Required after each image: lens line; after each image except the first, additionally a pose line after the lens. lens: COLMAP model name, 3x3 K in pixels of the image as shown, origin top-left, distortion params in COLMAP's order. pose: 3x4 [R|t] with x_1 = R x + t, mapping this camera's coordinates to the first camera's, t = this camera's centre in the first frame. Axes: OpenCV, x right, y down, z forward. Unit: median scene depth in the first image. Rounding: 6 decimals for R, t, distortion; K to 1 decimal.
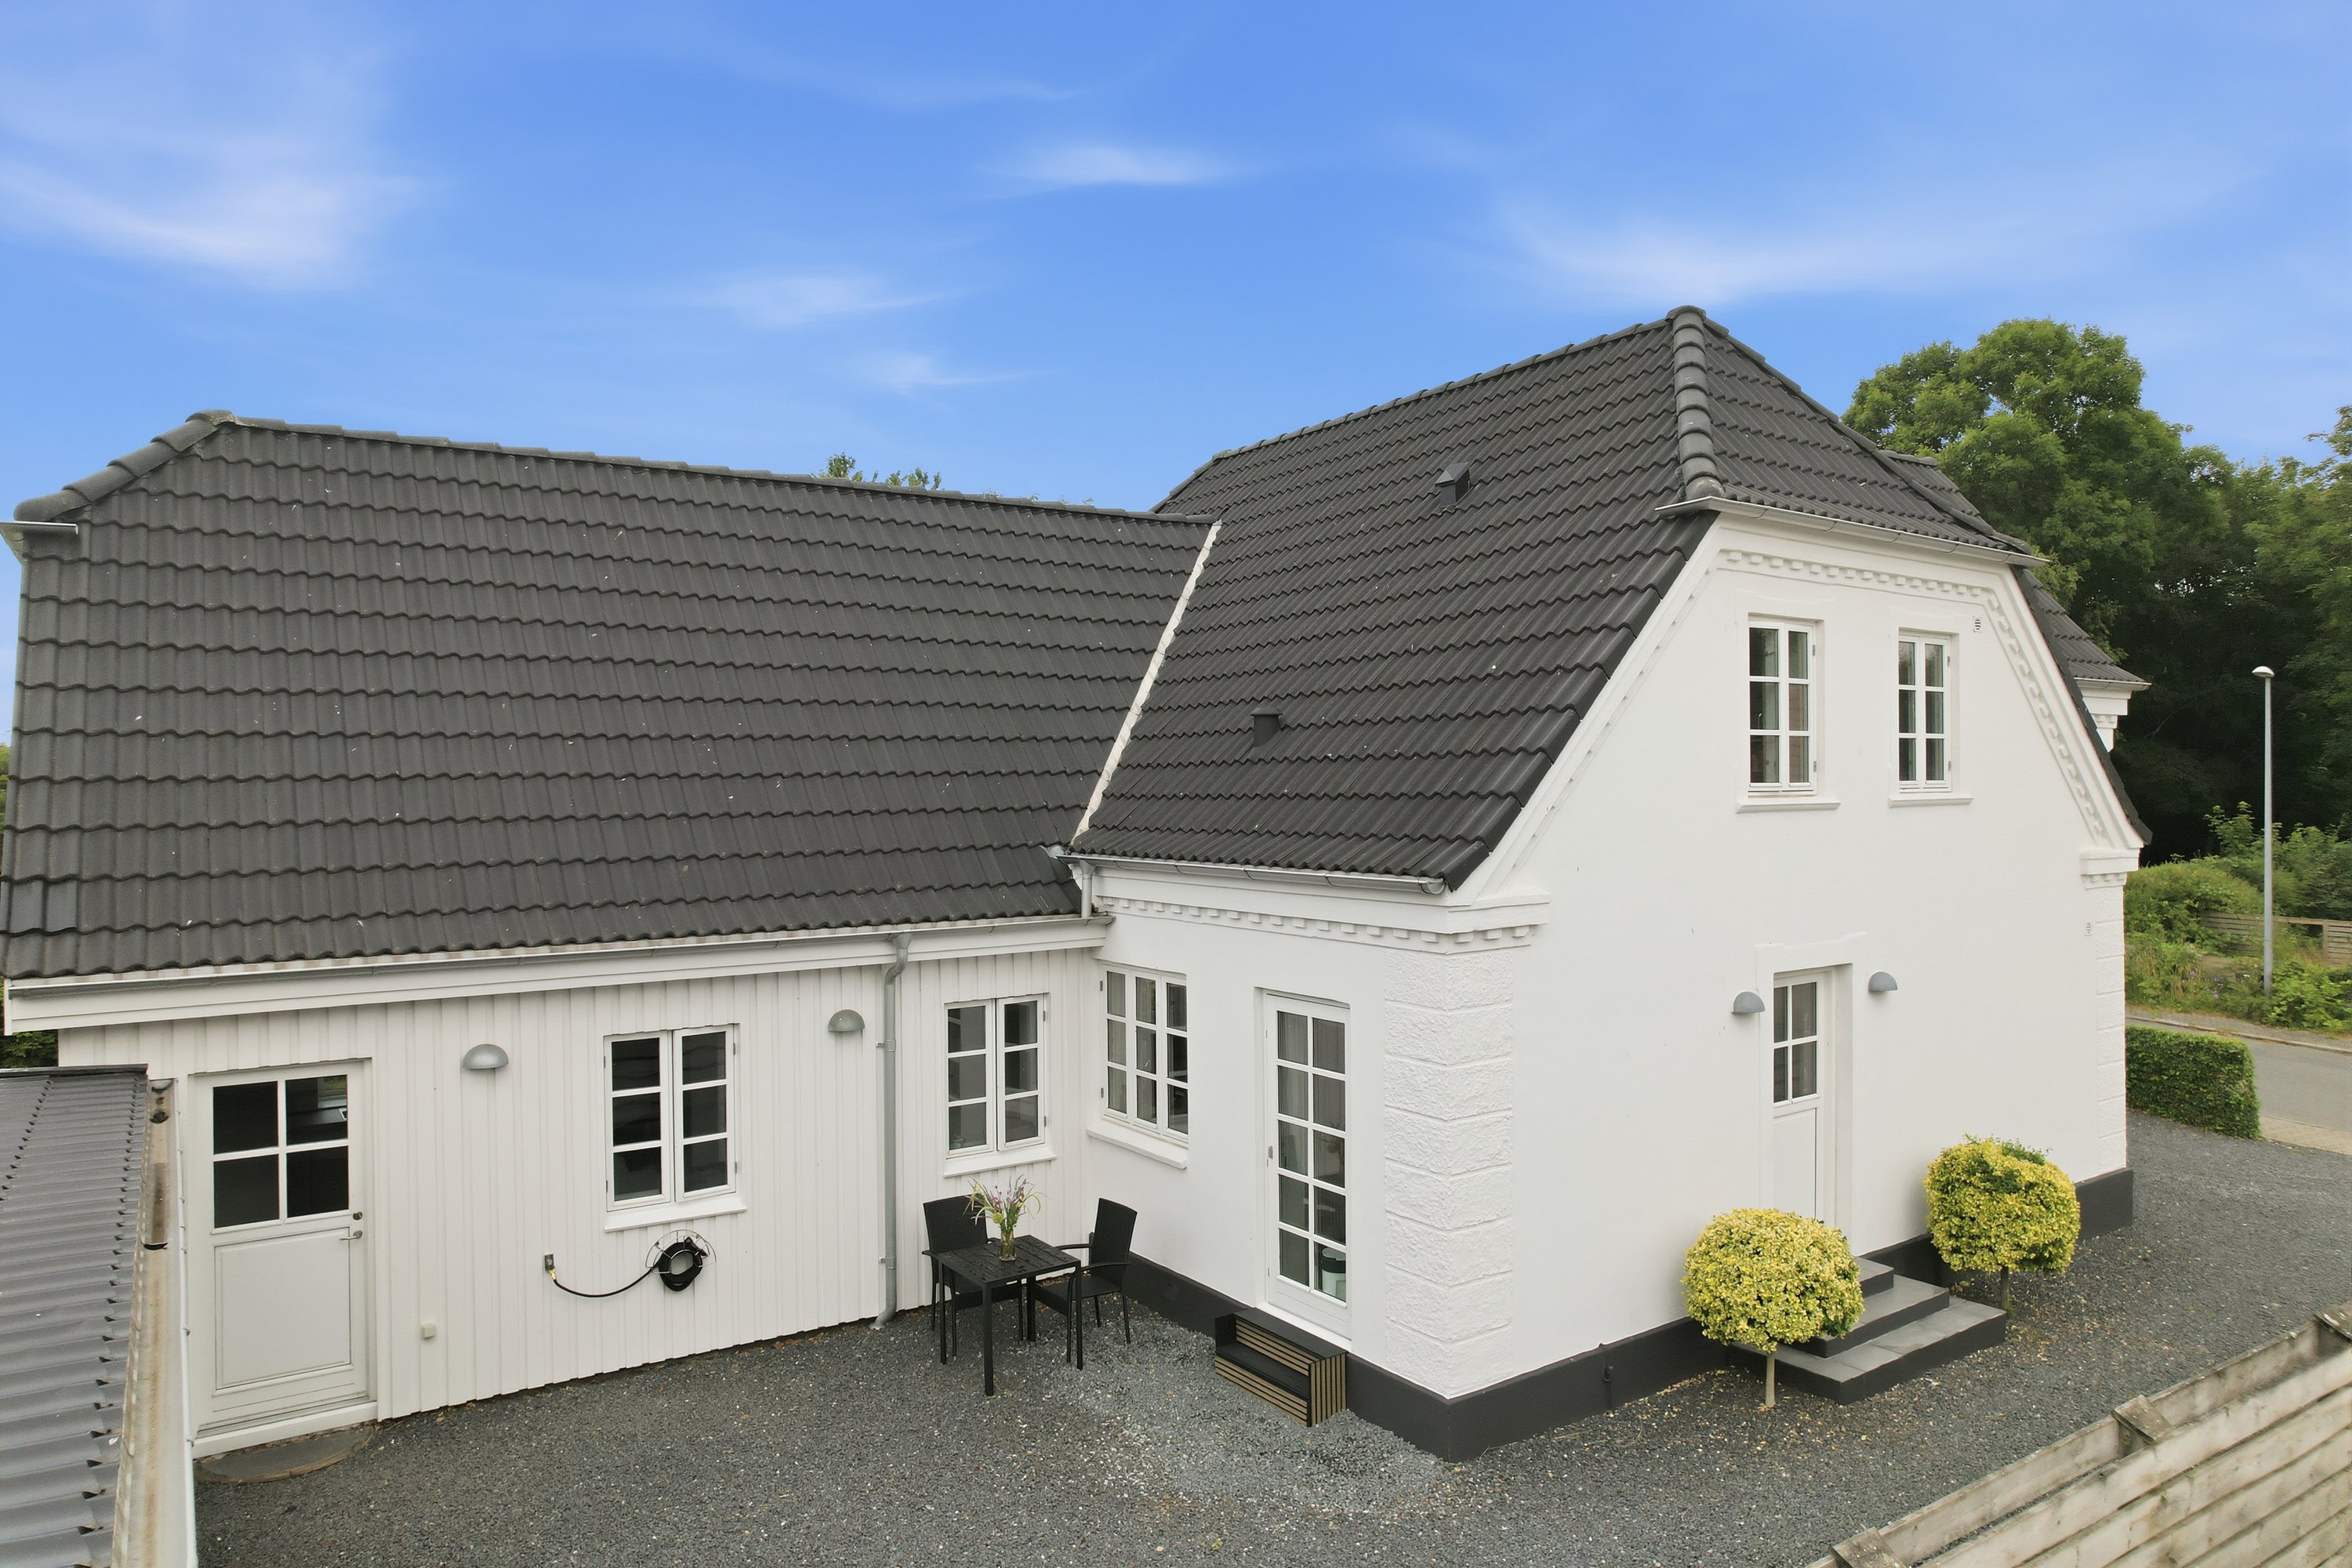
lens RADIAL K [[1508.2, 0, 1178.0], [0, 1508.2, 785.1], [0, 0, 1]] dist [-0.067746, 0.055228]
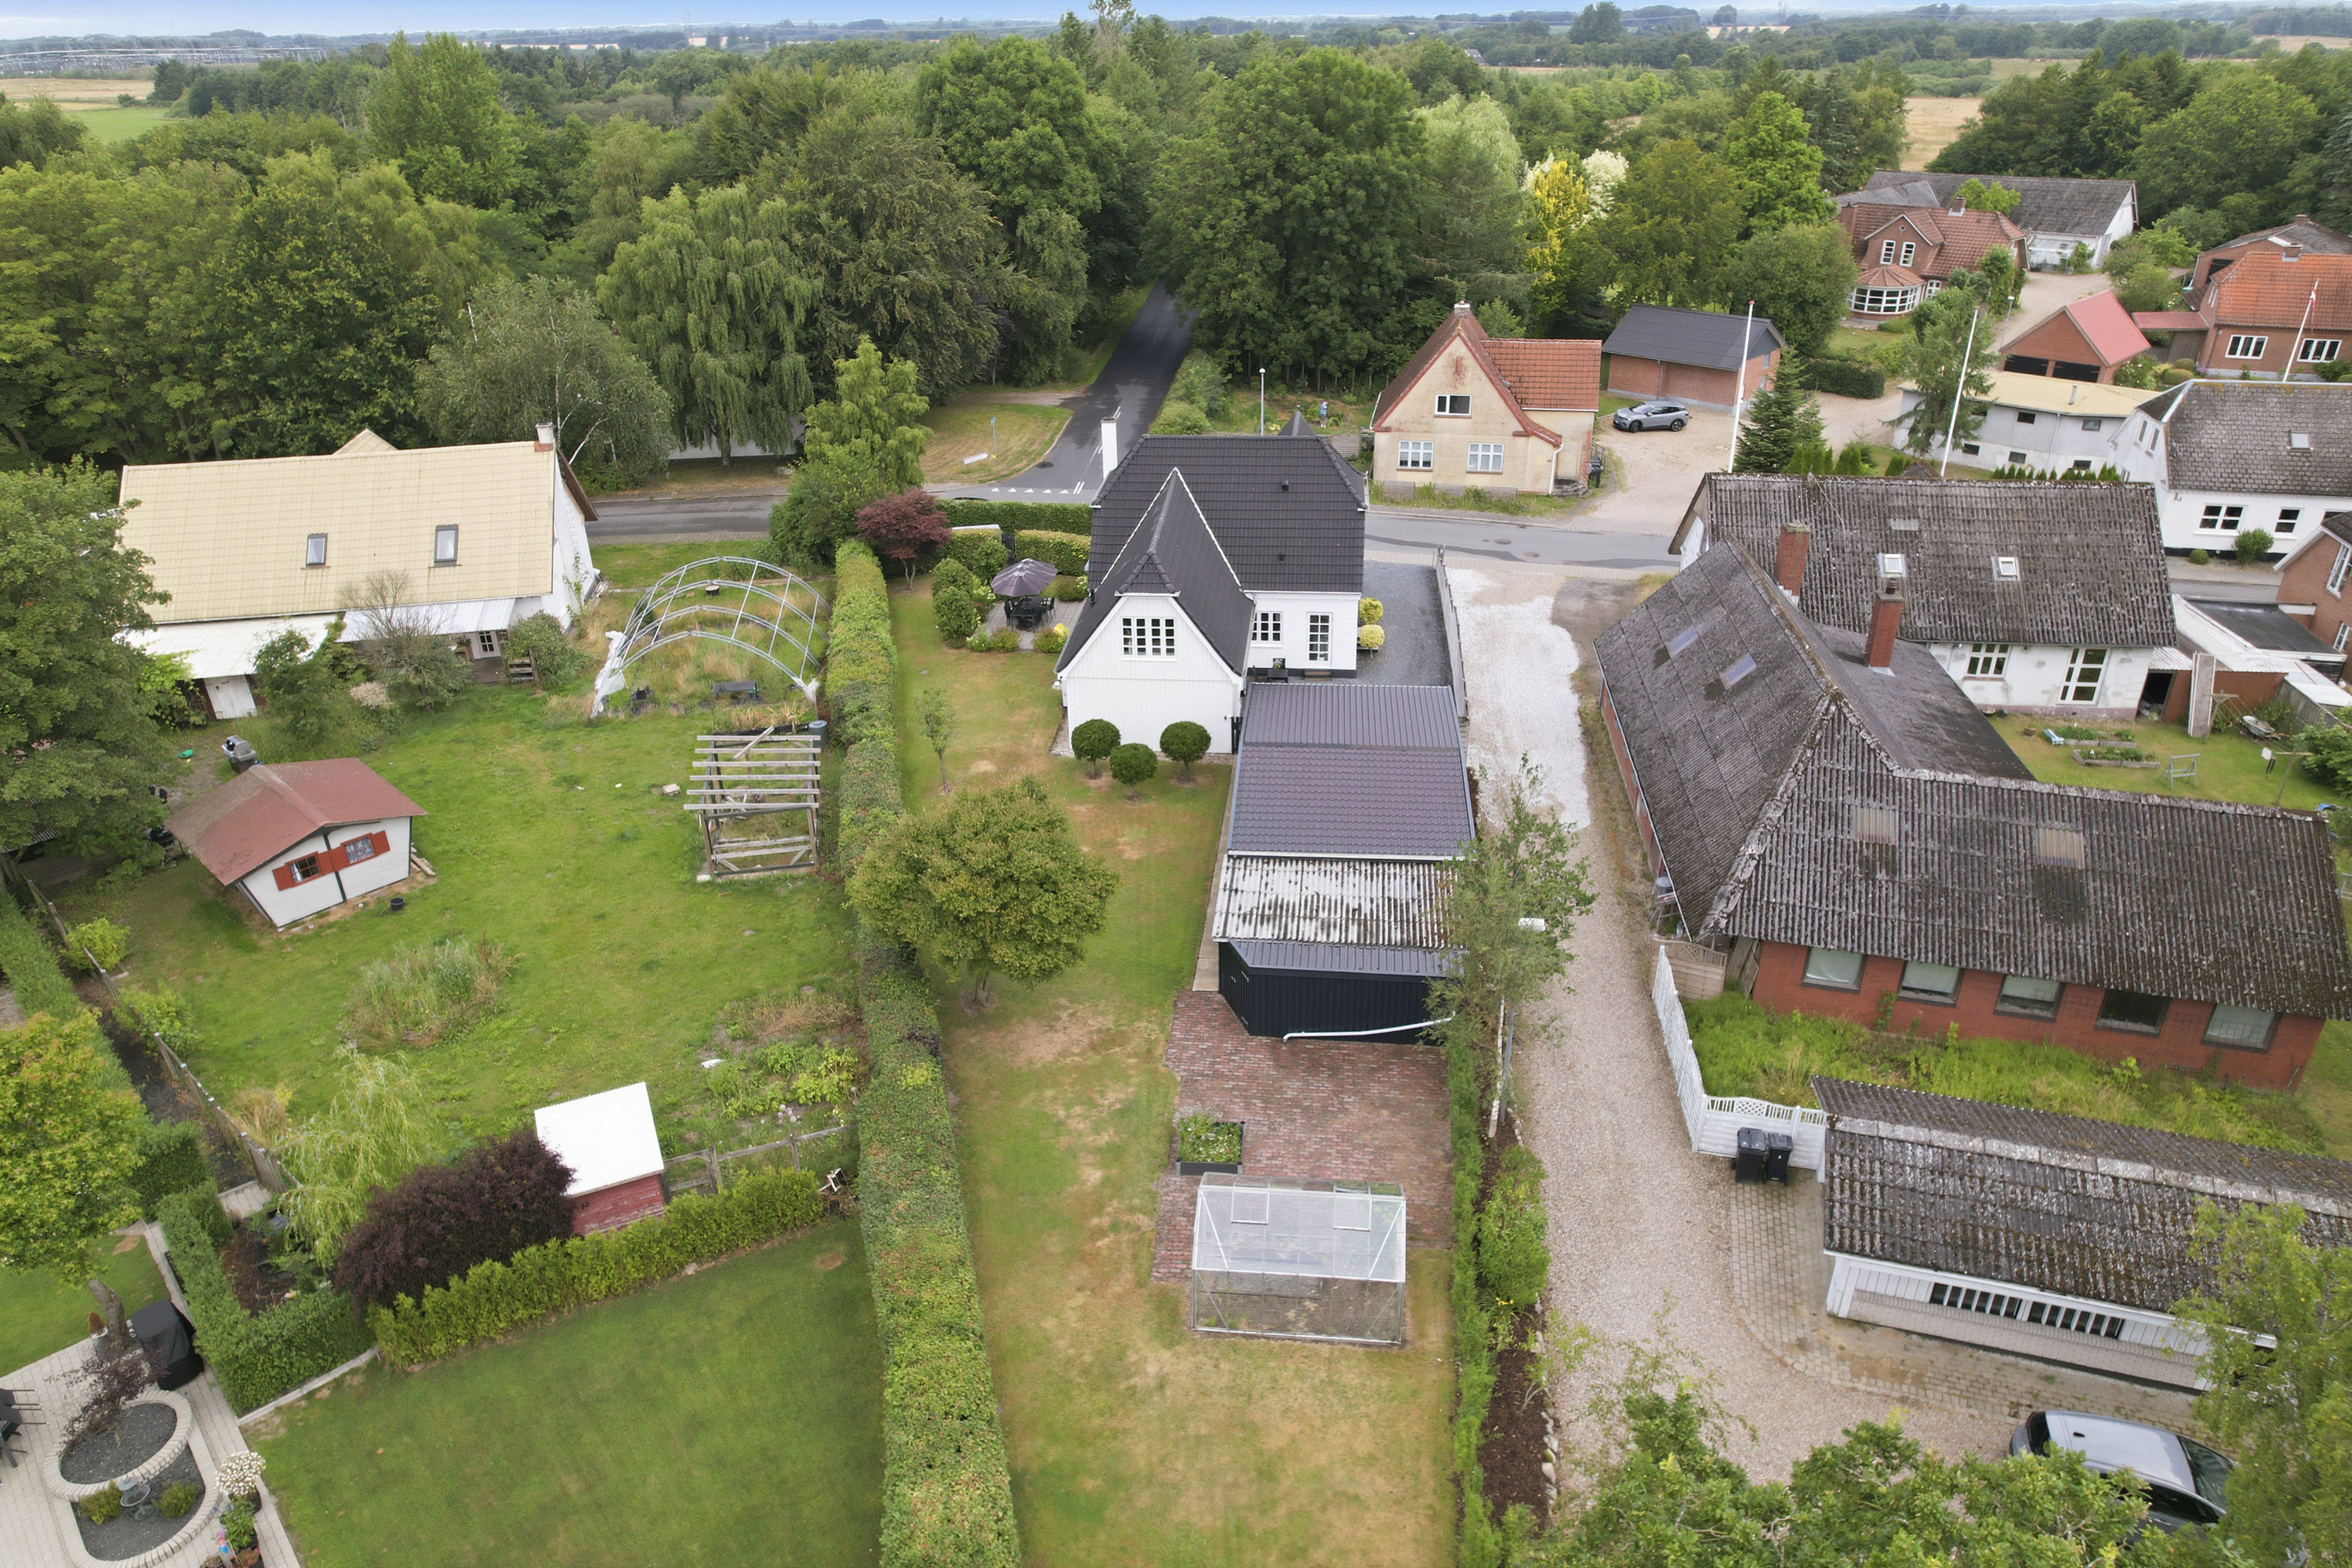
lens RADIAL K [[1508.2, 0, 1183.9], [0, 1508.2, 806.1], [0, 0, 1]] dist [-0.067746, 0.055228]
pose [[0.642931, -0.367677, 0.671903, -3.788063], [0.018432, 0.884418, 0.466331, -1.636157], [-0.765702, -0.287434, 0.575397, -1.813043]]
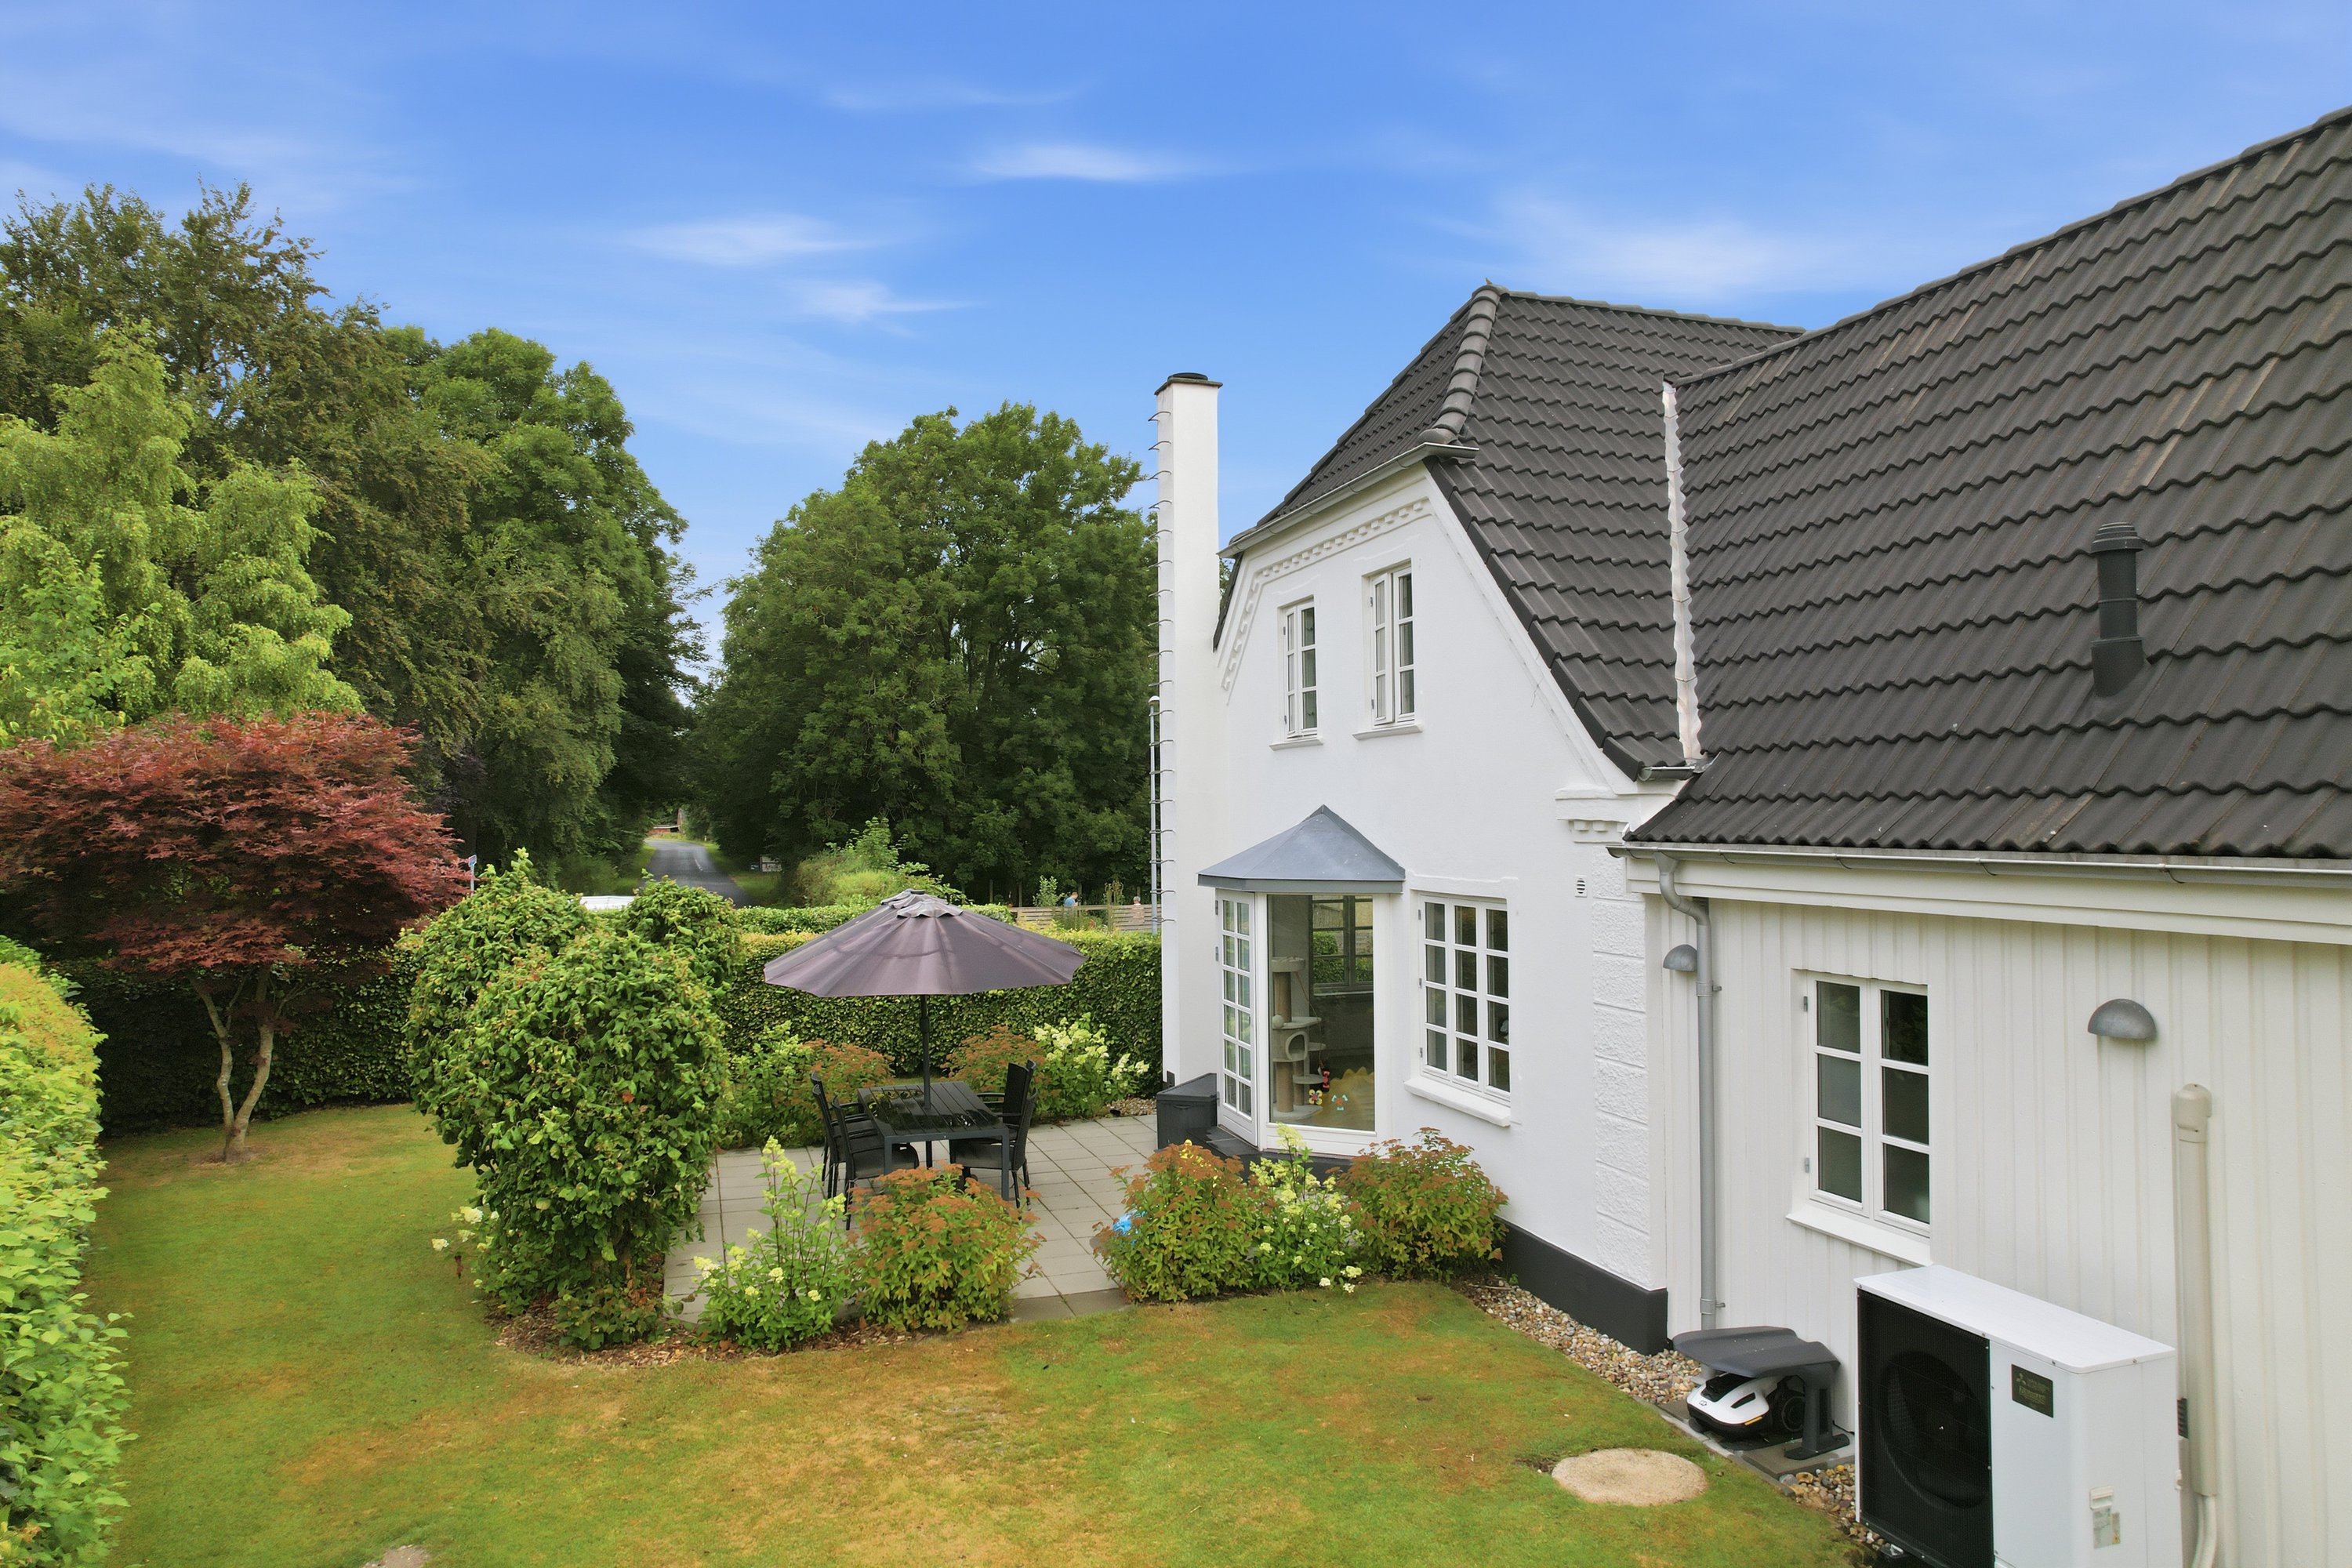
lens RADIAL K [[1512.3, 0, 1167.7], [0, 1512.3, 785.4], [0, 0, 1]] dist [-0.036243, -0.000020]
pose [[0.296022, 0.016657, 0.955036, -1.171834], [0.010575, 0.999730, -0.020714, 0.059045], [-0.955123, 0.016231, 0.295766, 1.501012]]
